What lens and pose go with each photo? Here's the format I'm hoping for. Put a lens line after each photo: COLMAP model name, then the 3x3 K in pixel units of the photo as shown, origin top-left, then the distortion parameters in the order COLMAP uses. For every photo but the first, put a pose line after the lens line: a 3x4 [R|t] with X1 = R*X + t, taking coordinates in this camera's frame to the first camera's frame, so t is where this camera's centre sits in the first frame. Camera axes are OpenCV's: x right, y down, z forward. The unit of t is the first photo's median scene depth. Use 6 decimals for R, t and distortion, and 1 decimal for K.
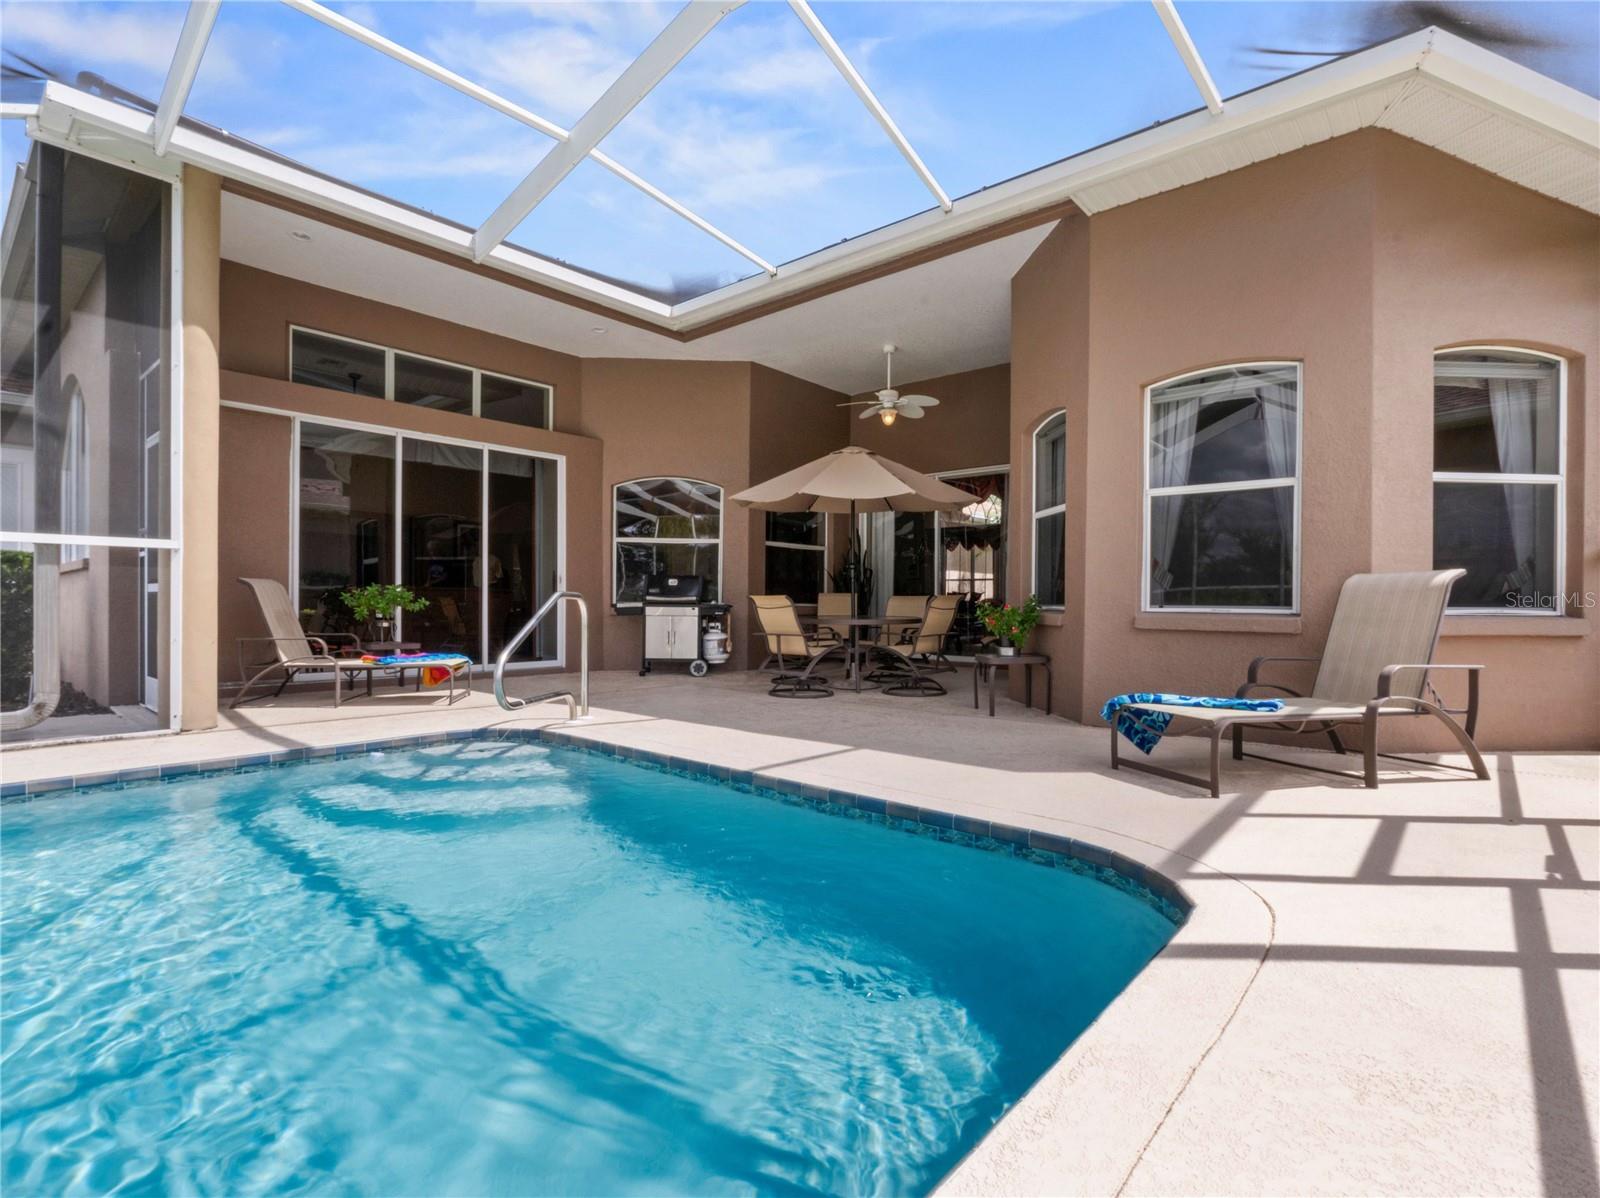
lens RADIAL K [[766.5, 0, 802.5], [0, 766.5, 600.1], [0, 0, 1]] dist [0.003193, 0.000585]
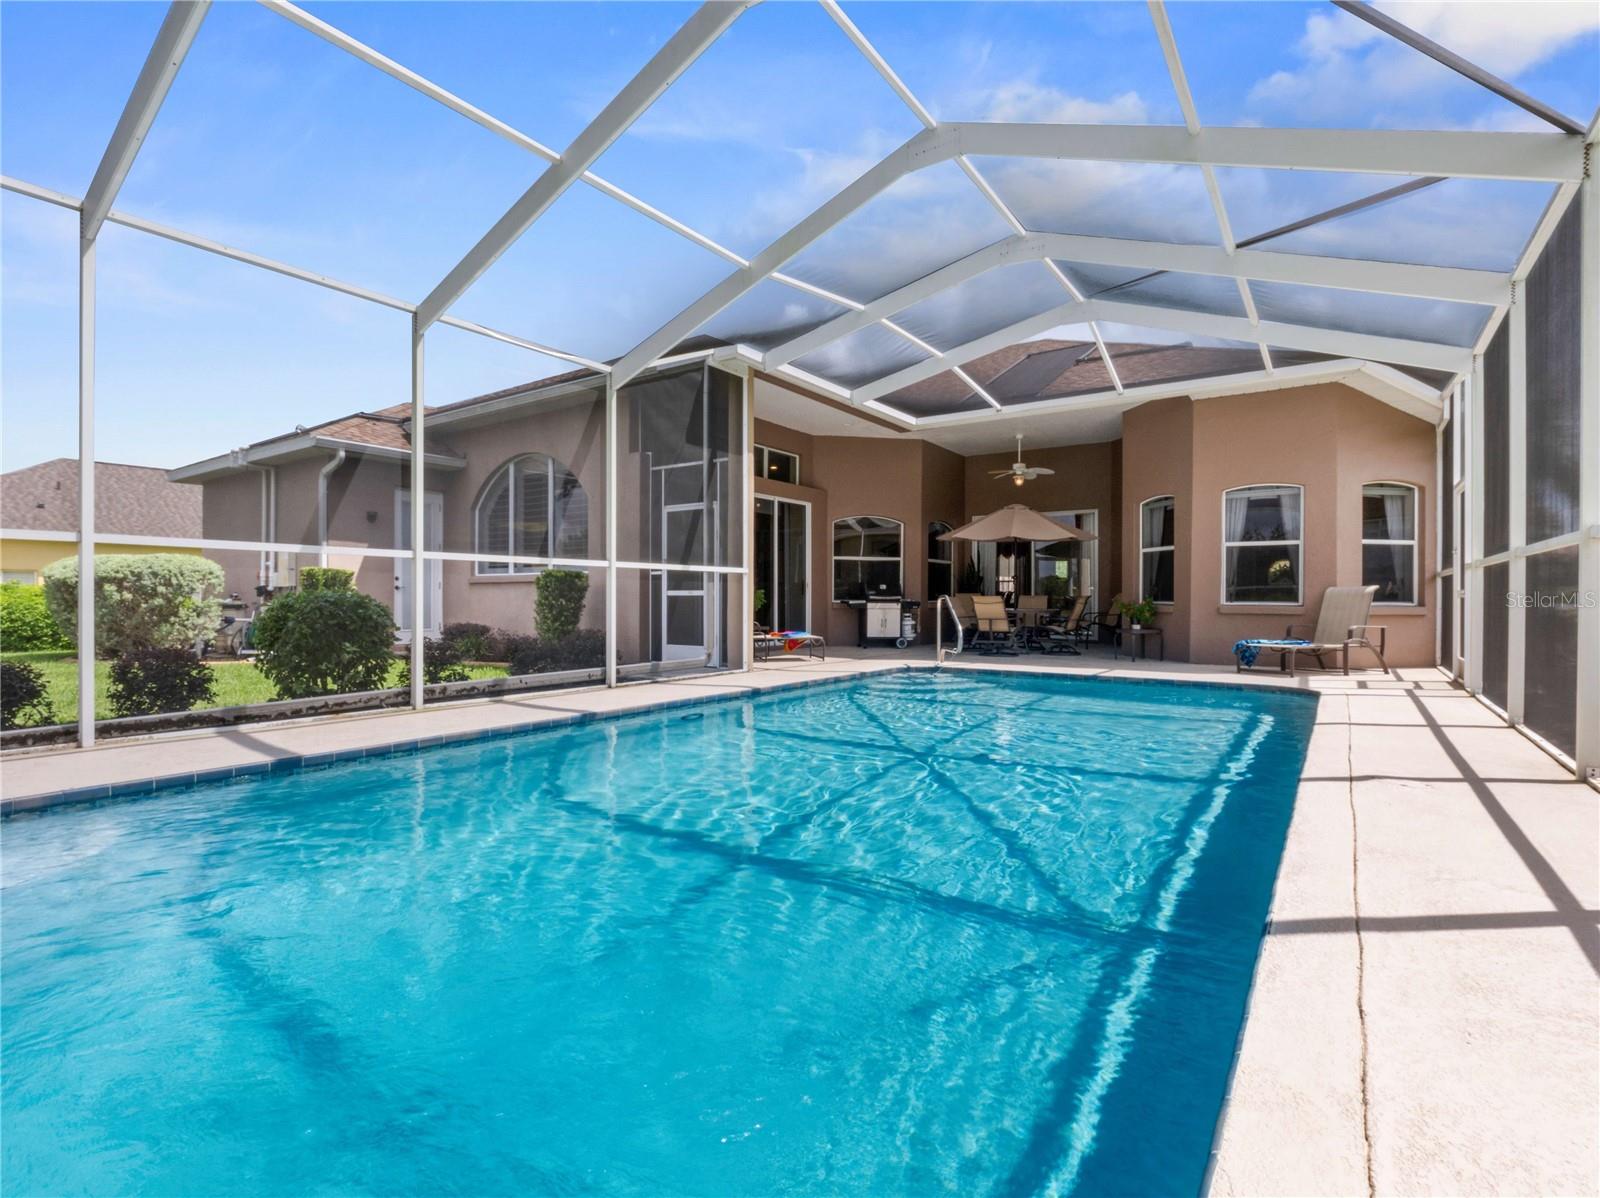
lens RADIAL K [[766.5, 0, 797.5], [0, 766.5, 594.3], [0, 0, 1]] dist [0.003193, 0.000585]
pose [[0.994638, -0.002587, 0.103382, -0.787862], [0.002737, 0.999995, -0.001304, -0.011264], [-0.103378, 0.001580, 0.994641, -0.789848]]
